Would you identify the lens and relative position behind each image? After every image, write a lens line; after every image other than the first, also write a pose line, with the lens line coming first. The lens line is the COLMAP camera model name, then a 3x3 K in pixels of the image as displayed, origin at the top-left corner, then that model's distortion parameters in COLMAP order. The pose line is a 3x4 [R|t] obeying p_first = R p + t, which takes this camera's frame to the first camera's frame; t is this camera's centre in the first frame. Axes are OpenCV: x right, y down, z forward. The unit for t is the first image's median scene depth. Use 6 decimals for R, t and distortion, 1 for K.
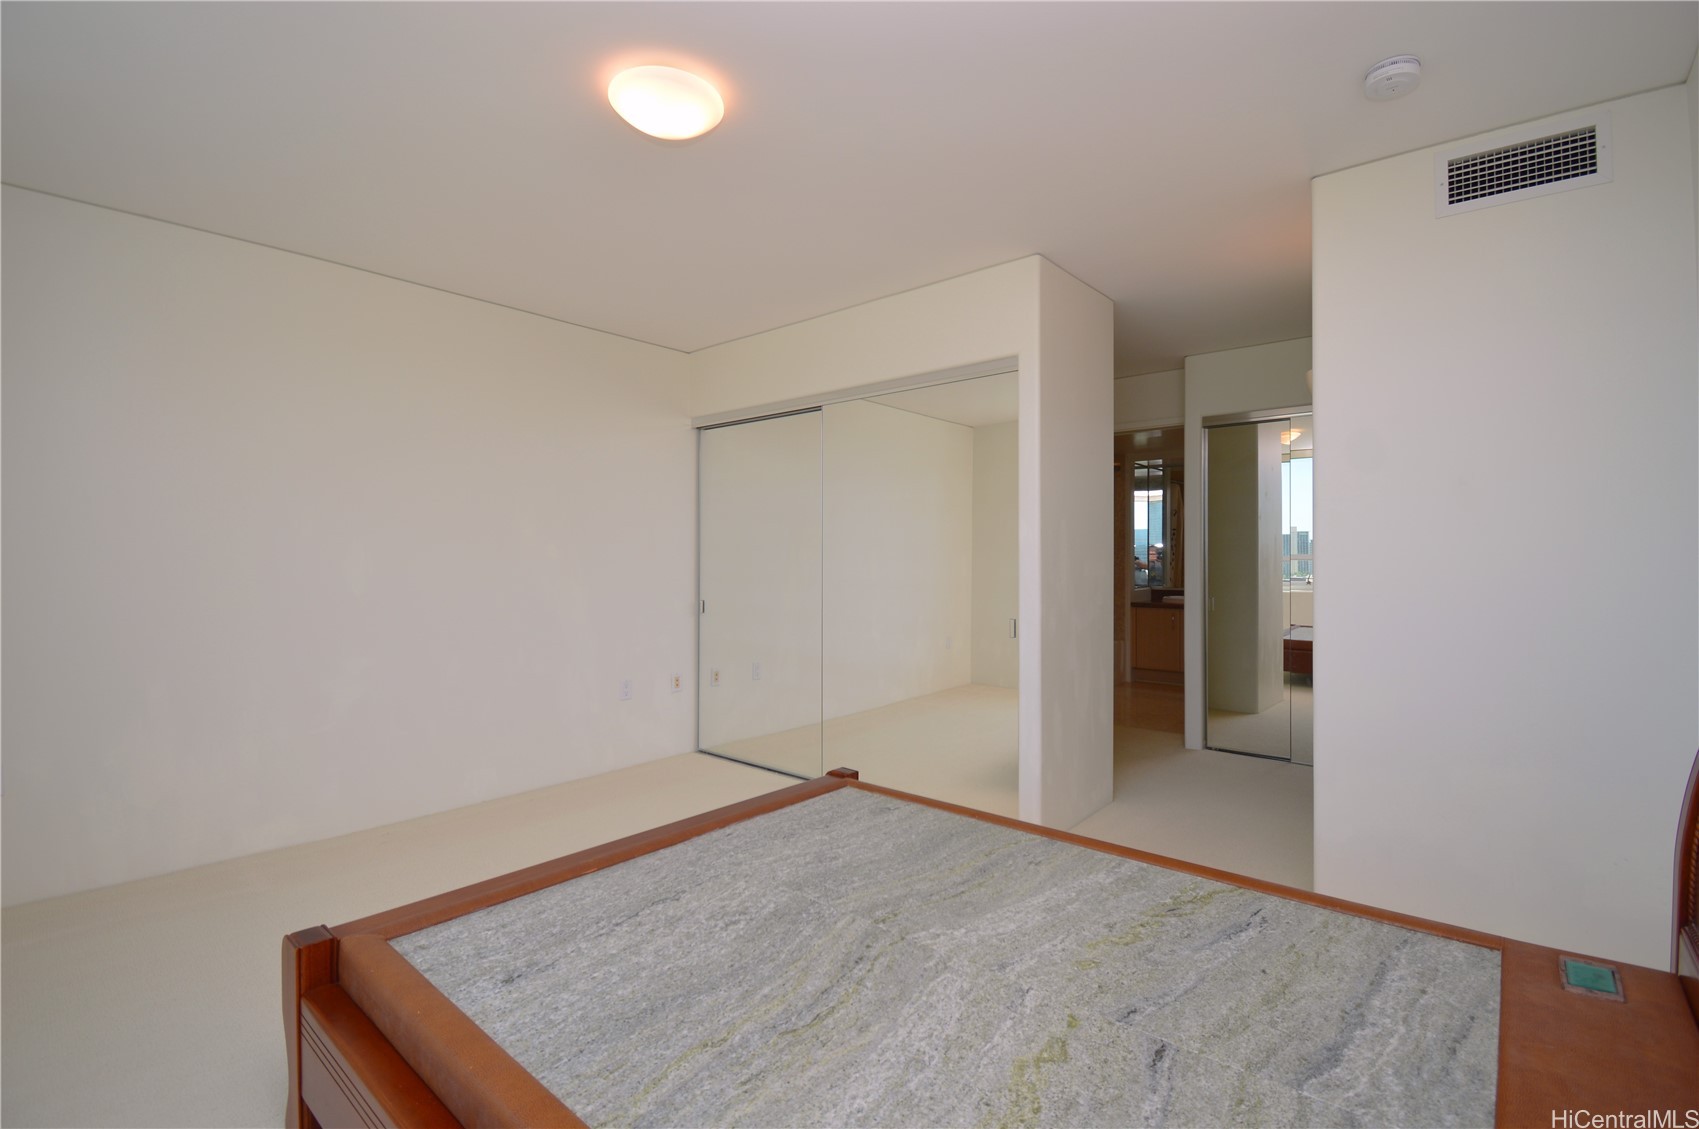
lens RADIAL K [[771.6, 0, 847.3], [0, 771.6, 559.3], [0, 0, 1]] dist [0.005715, -0.017048]
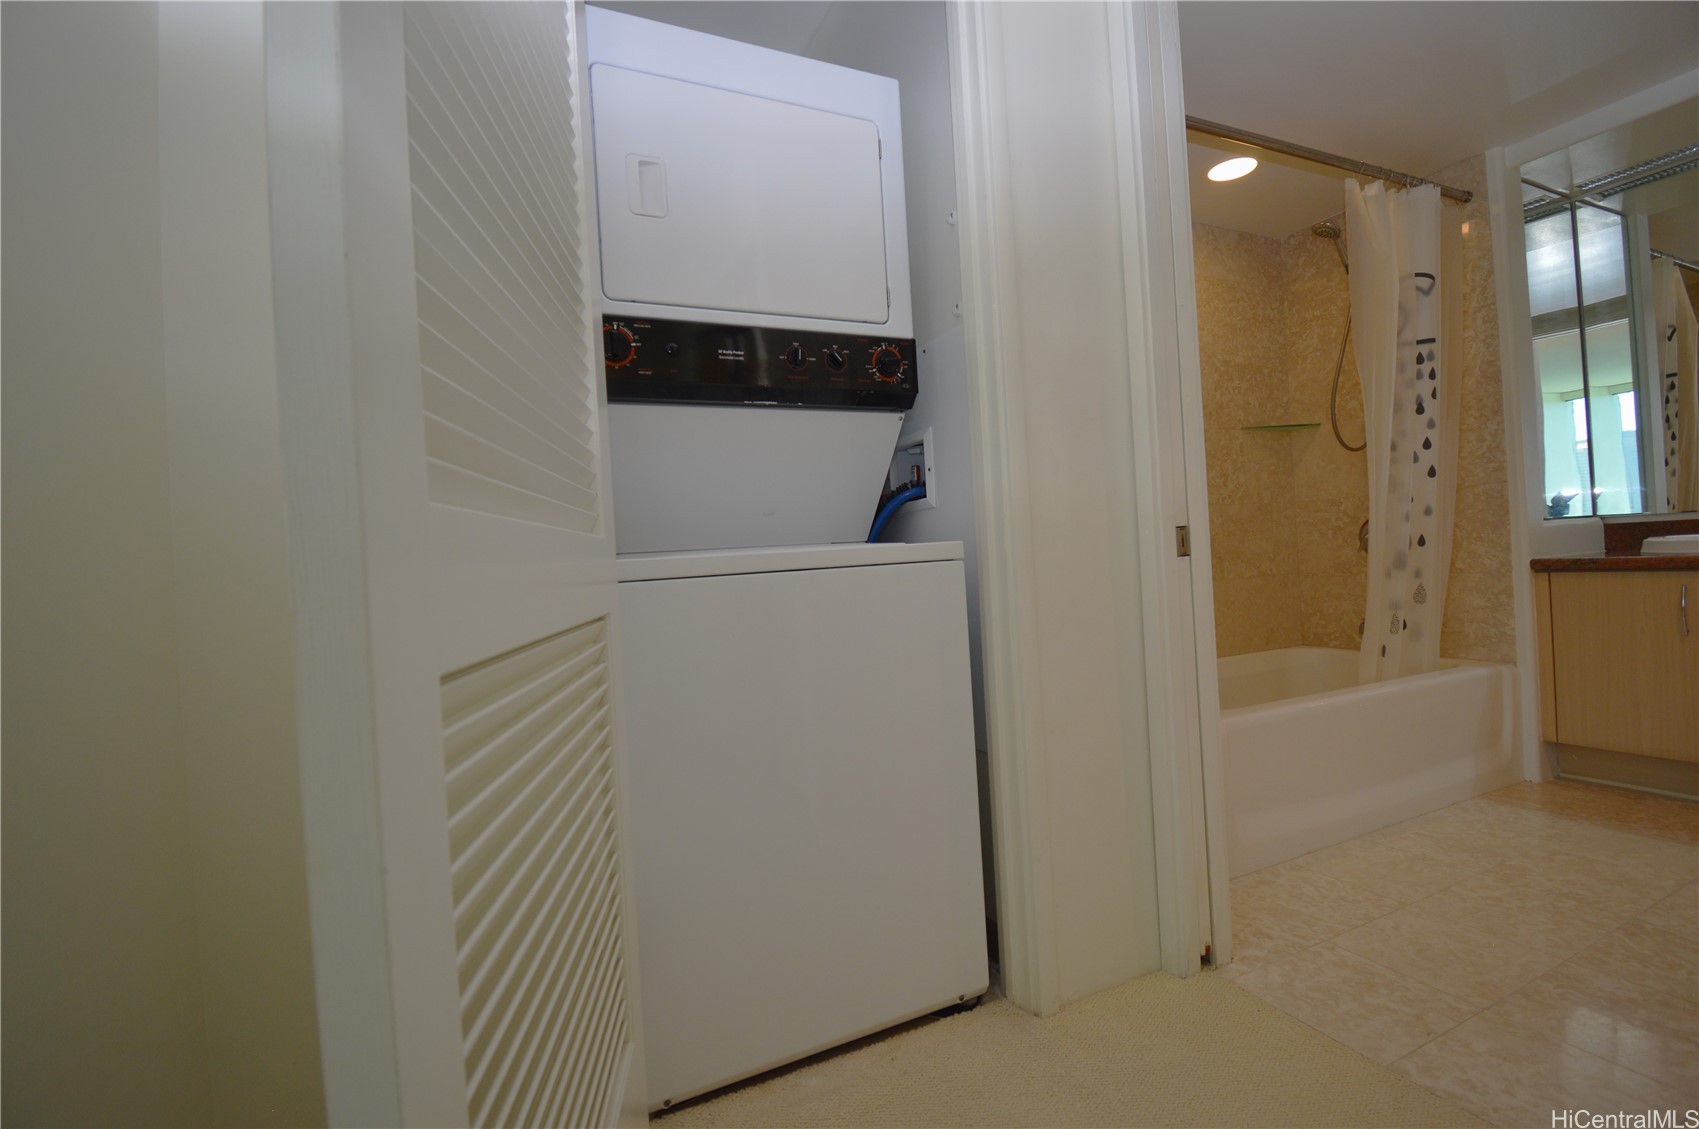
lens RADIAL K [[771.6, 0, 842.0], [0, 771.6, 559.7], [0, 0, 1]] dist [0.005715, -0.017048]
pose [[0.907510, -0.050995, -0.416923, 0.222860], [0.061895, 0.998002, 0.012658, 0.031026], [0.415444, -0.037293, 0.908854, 0.537274]]
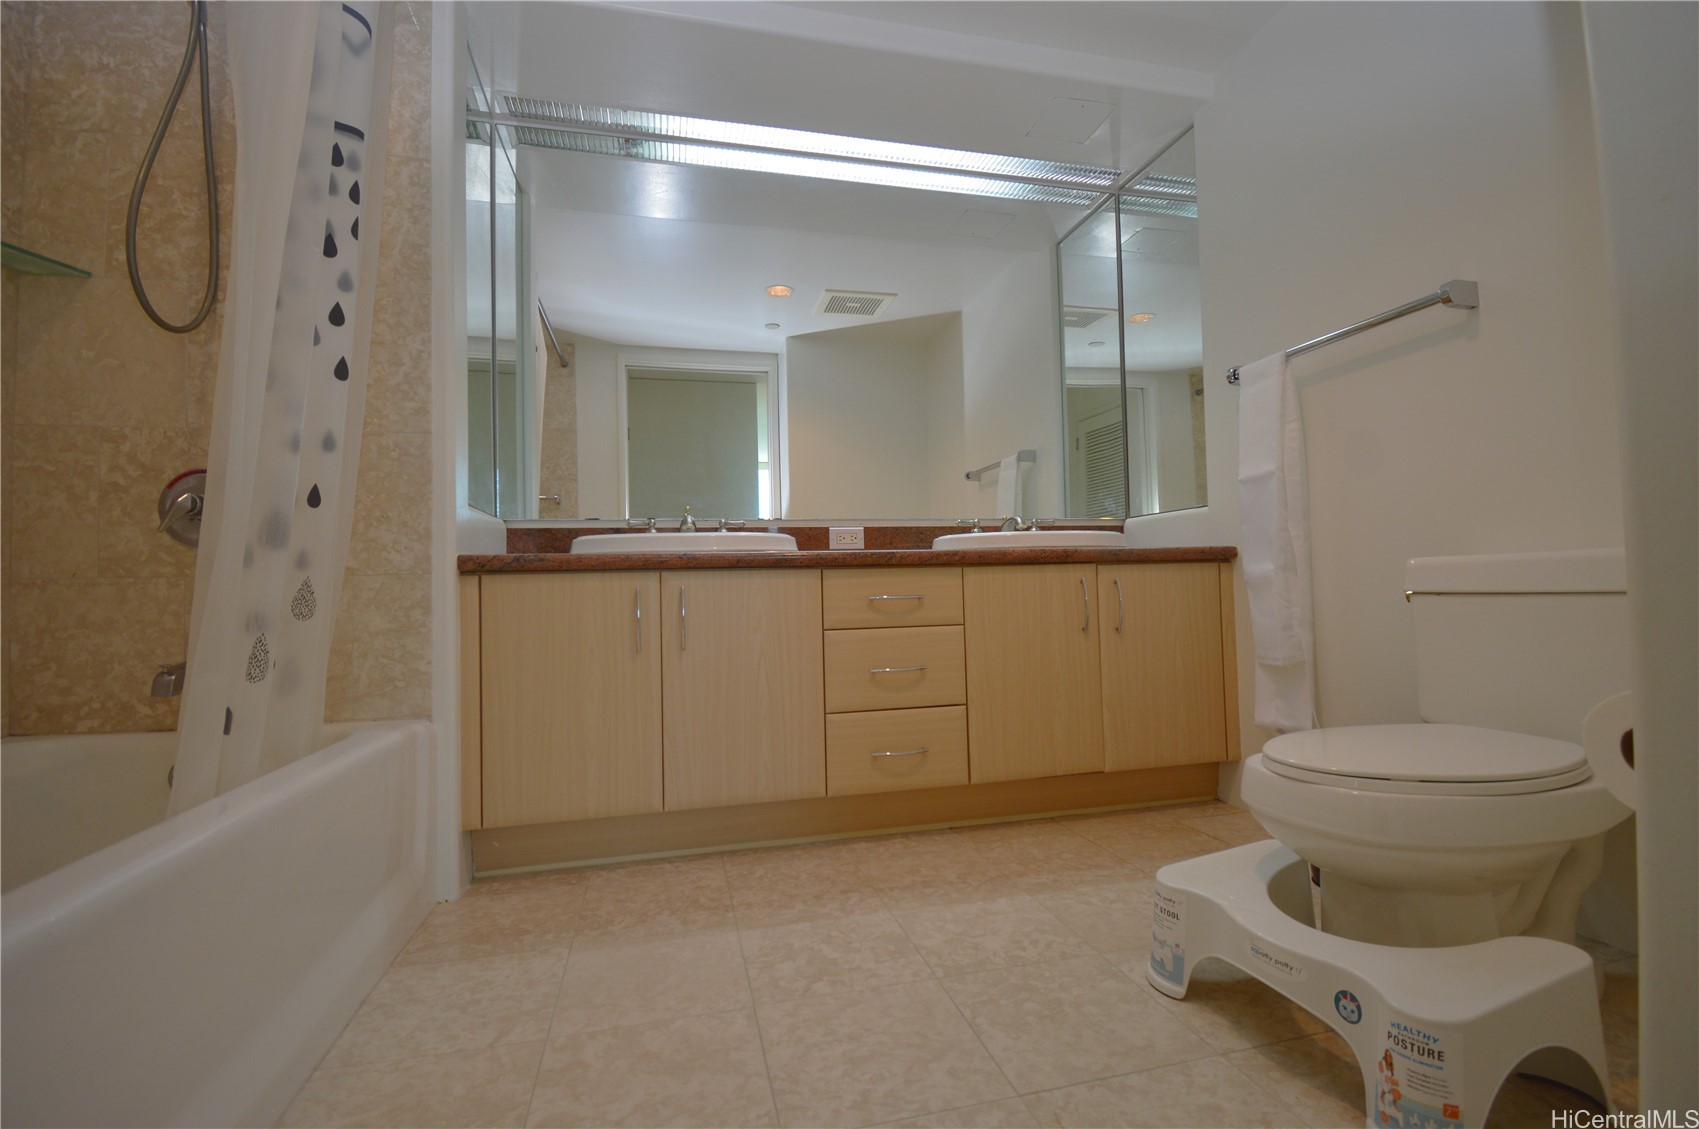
lens RADIAL K [[771.6, 0, 866.1], [0, 771.6, 560.7], [0, 0, 1]] dist [0.005715, -0.017048]
pose [[0.572548, 0.012761, 0.819772, 0.242364], [0.012241, 0.999634, -0.024110, 0.064446], [-0.819780, 0.023839, 0.572182, 0.756420]]
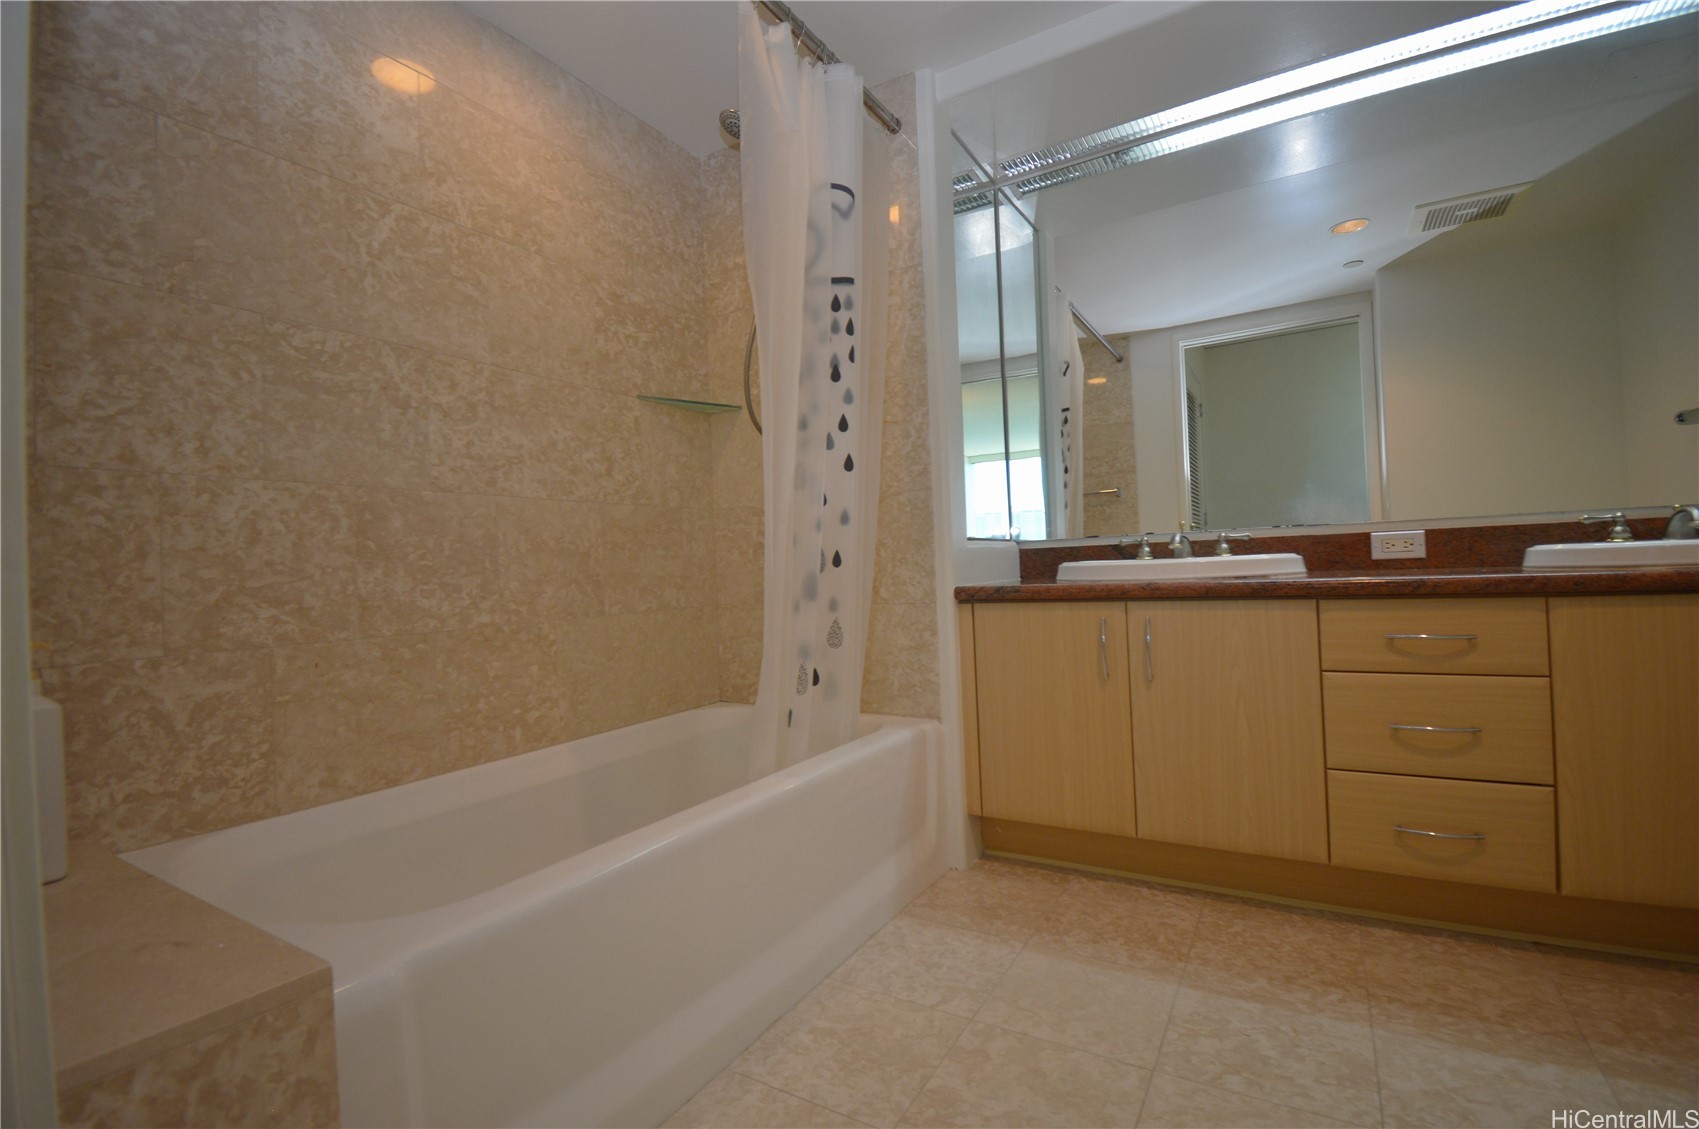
lens RADIAL K [[771.6, 0, 847.3], [0, 771.6, 555.8], [0, 0, 1]] dist [0.005715, -0.017048]
pose [[0.985529, -0.036757, 0.165473, 0.278870], [0.037379, 0.999301, -0.000644, 0.042356], [-0.165334, 0.006820, 0.986214, 0.719107]]
